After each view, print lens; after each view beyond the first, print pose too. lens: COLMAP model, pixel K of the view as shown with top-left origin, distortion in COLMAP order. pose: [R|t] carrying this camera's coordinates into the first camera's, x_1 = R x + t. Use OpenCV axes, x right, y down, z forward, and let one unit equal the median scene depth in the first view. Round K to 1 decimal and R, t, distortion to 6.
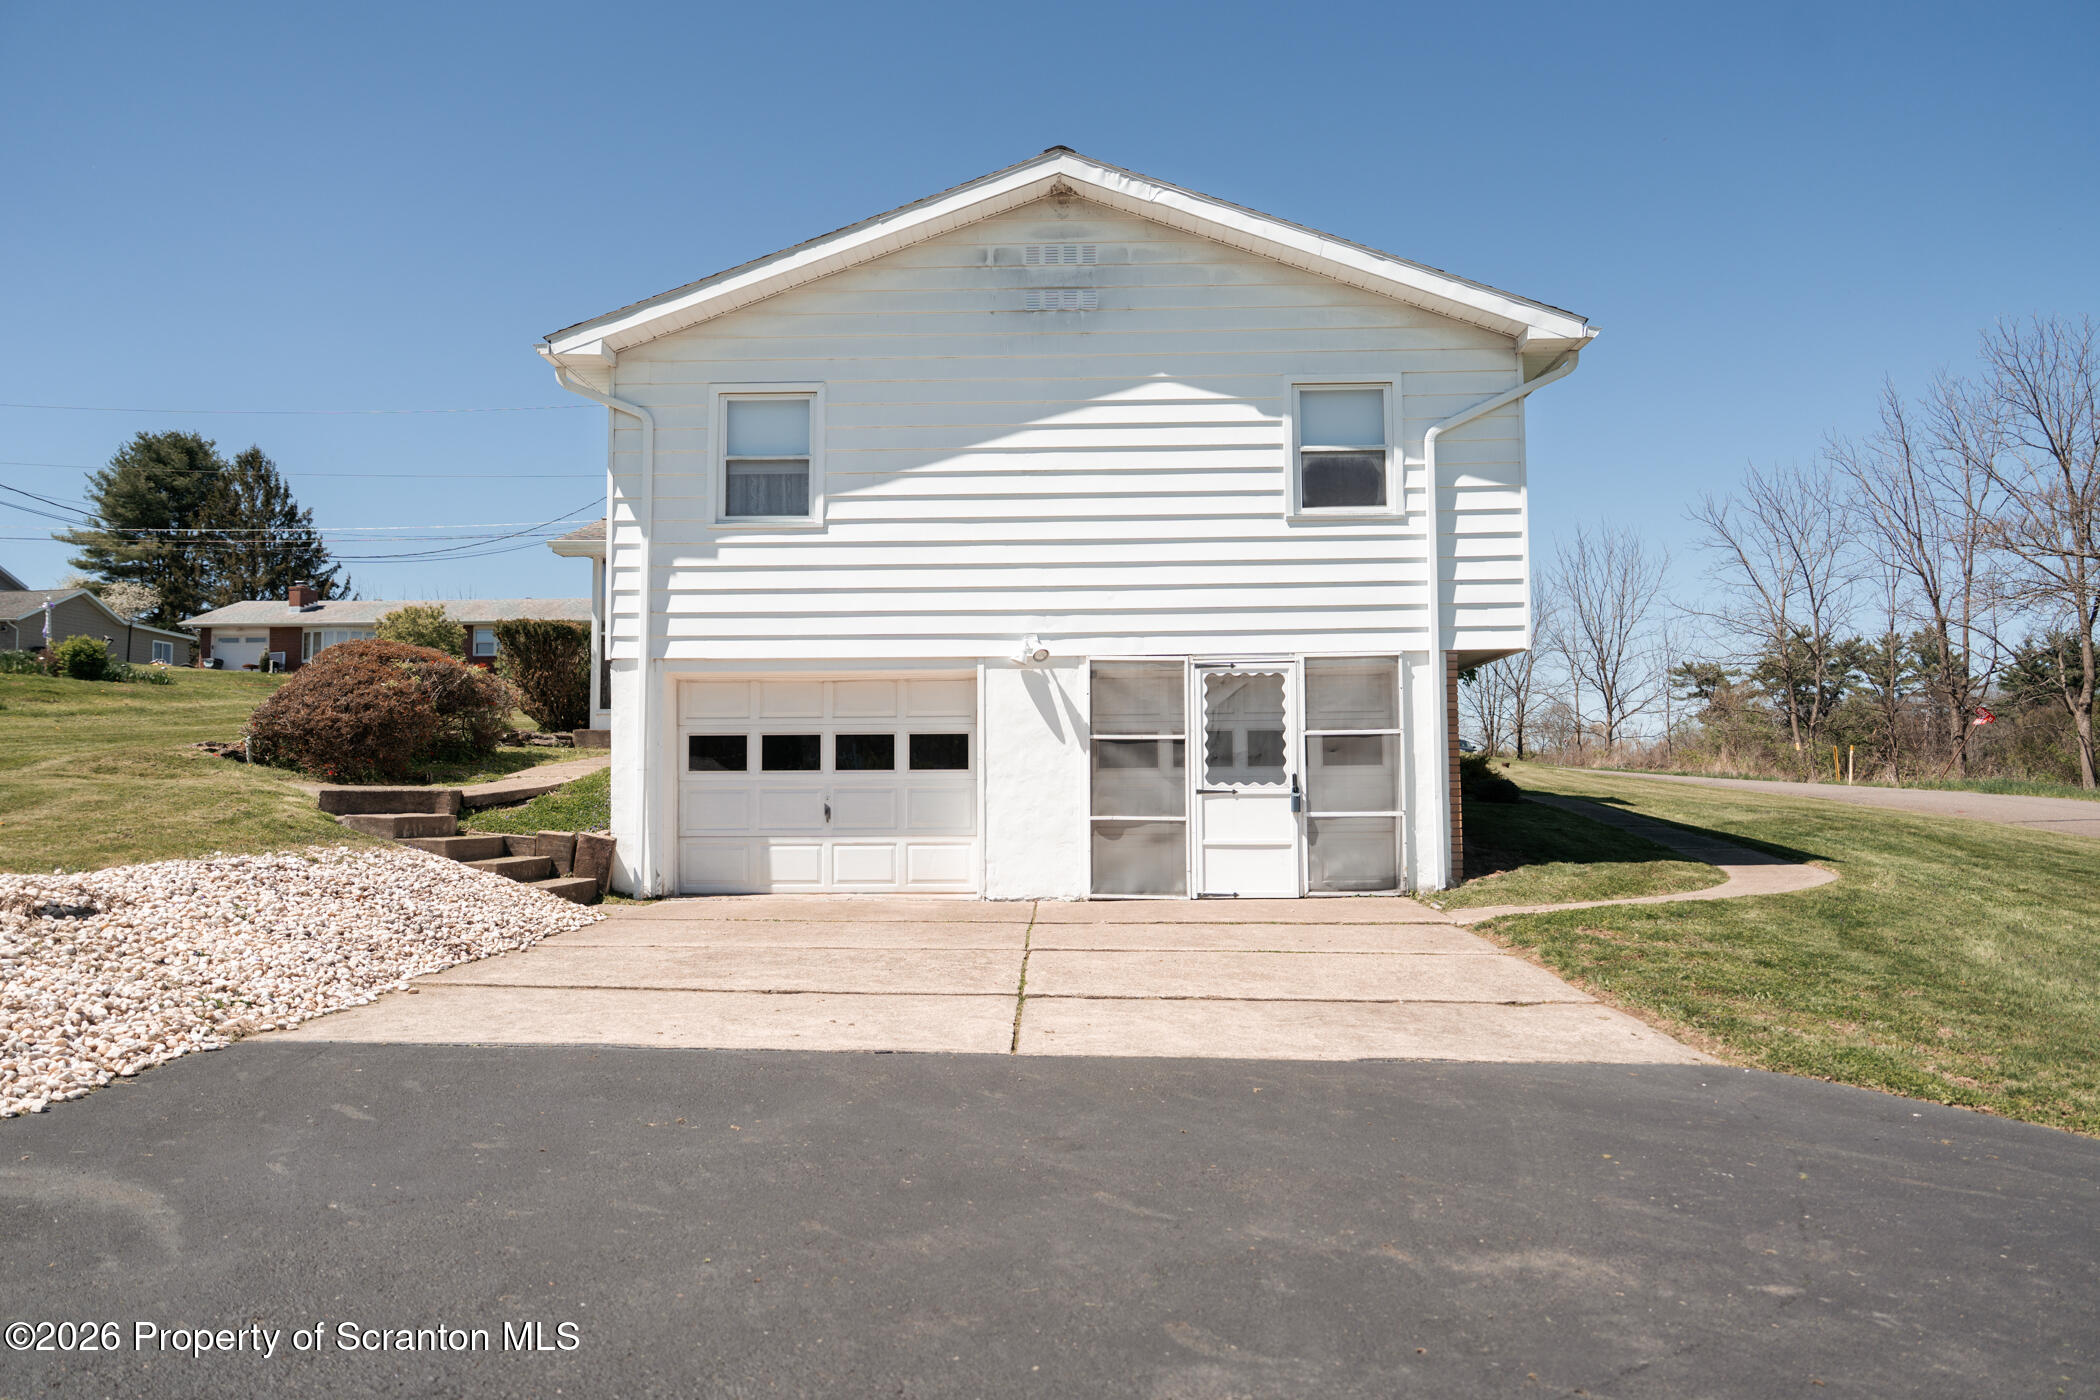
lens RADIAL K [[1407.9, 0, 1047.6], [0, 1407.9, 698.9], [0, 0, 1]] dist [-0.007113, 0.003313]
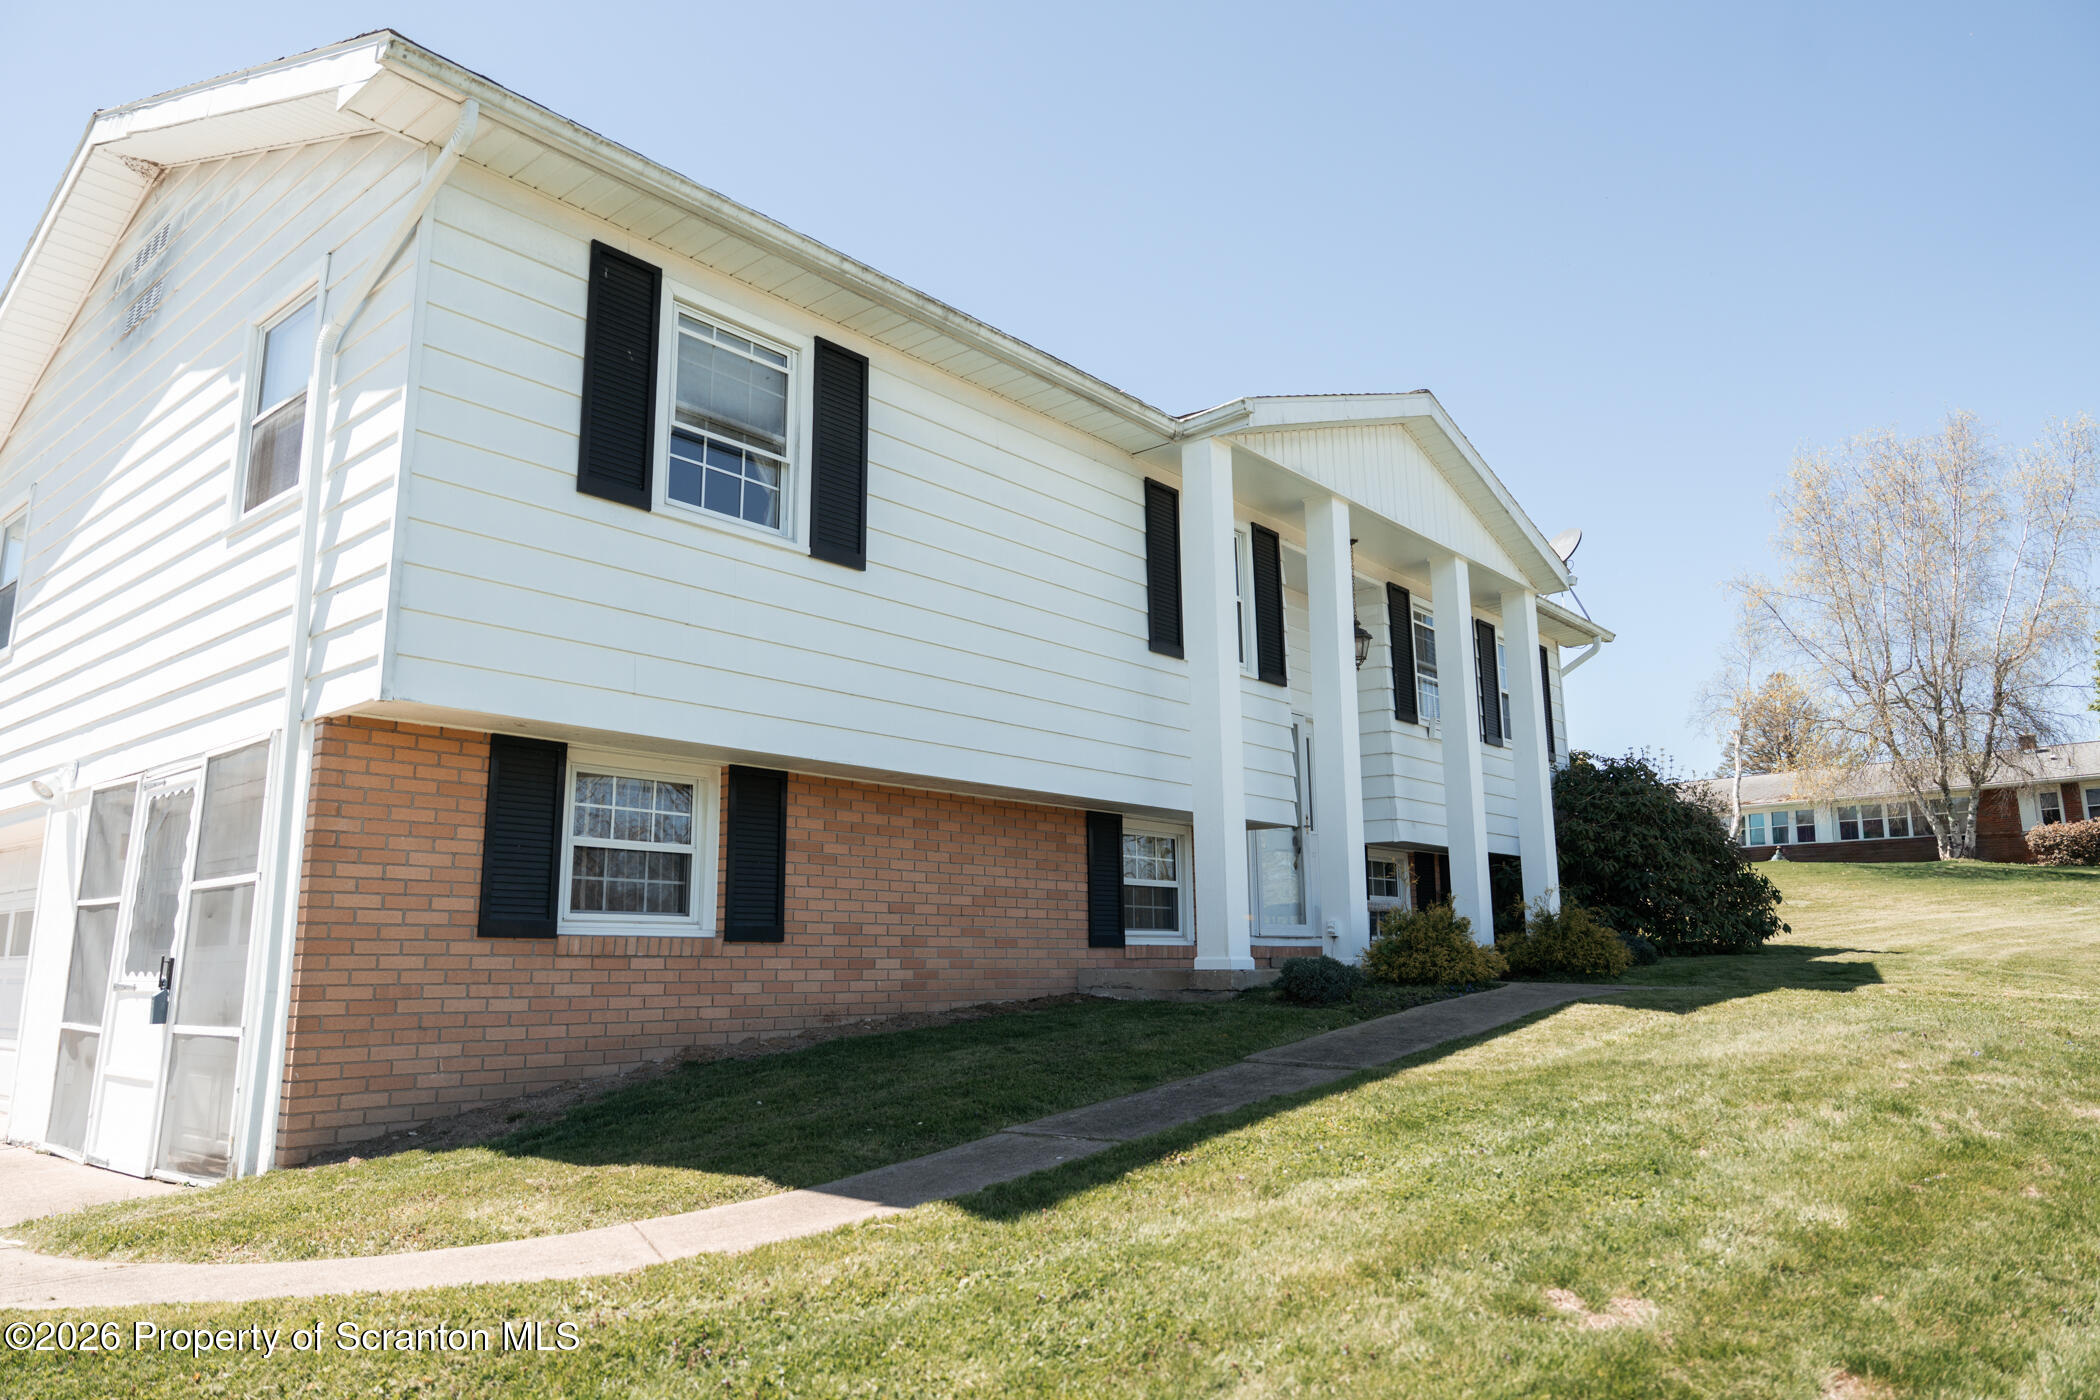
lens RADIAL K [[1407.9, 0, 1051.8], [0, 1407.9, 694.8], [0, 0, 1]] dist [-0.007113, 0.003313]
pose [[0.776418, -0.120979, -0.618498, 0.820709], [0.042446, 0.989212, -0.140208, 0.041939], [0.628788, 0.082608, 0.773177, 0.753665]]
